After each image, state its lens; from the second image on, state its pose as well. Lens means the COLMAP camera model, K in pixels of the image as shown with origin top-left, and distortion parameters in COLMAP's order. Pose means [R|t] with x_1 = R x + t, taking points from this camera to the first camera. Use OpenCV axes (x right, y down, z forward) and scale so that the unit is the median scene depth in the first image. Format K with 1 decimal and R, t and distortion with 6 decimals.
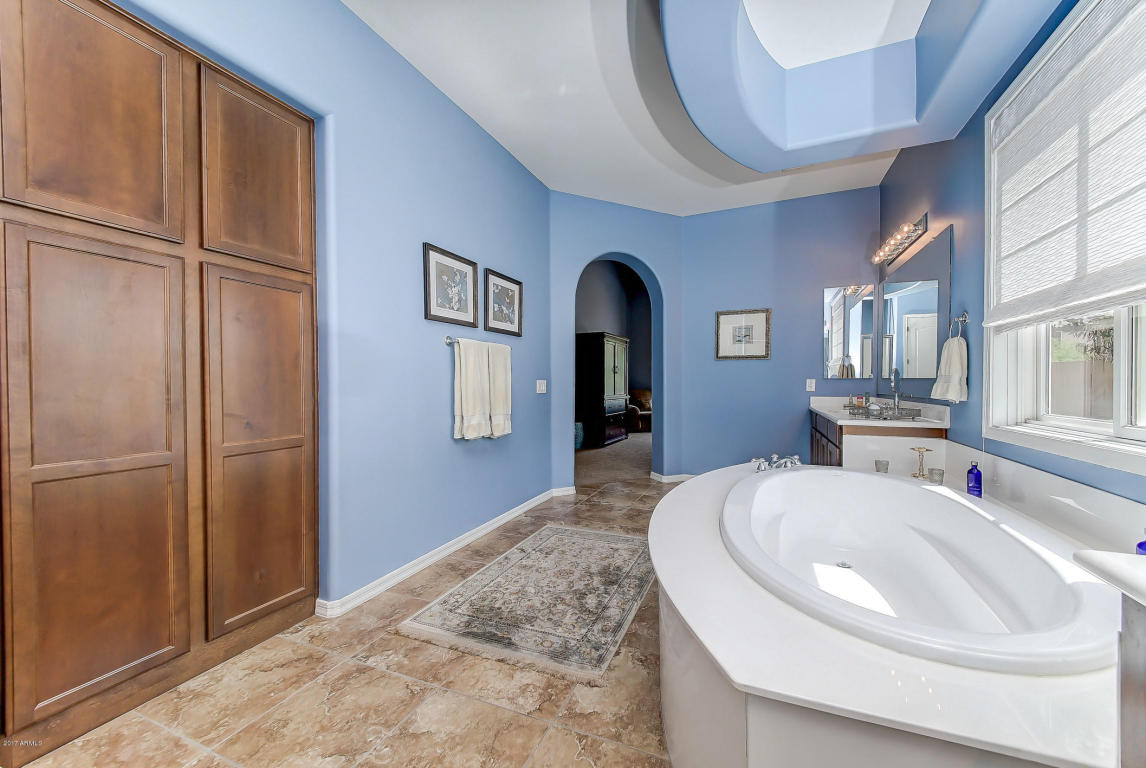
lens RADIAL K [[399.7, 0, 627.5], [0, 399.7, 381.6], [0, 0, 1]] dist [0.033494, -0.019030]
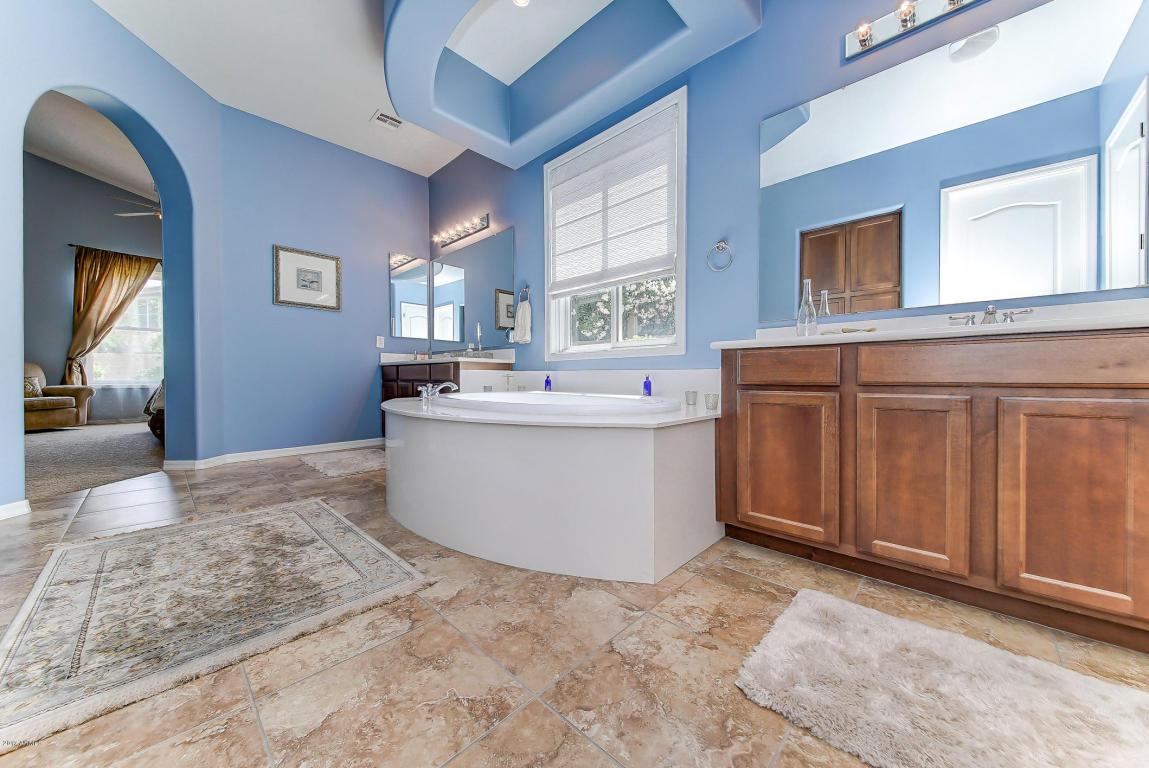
lens RADIAL K [[411.9, 0, 574.5], [0, 411.9, 384.0], [0, 0, 1]] dist [-0.001031, -0.000543]
pose [[0.394596, -0.017862, 0.918681, -0.552367], [0.013883, 0.999813, 0.013476, 0.187021], [-0.918750, 0.007436, 0.394770, 0.212427]]
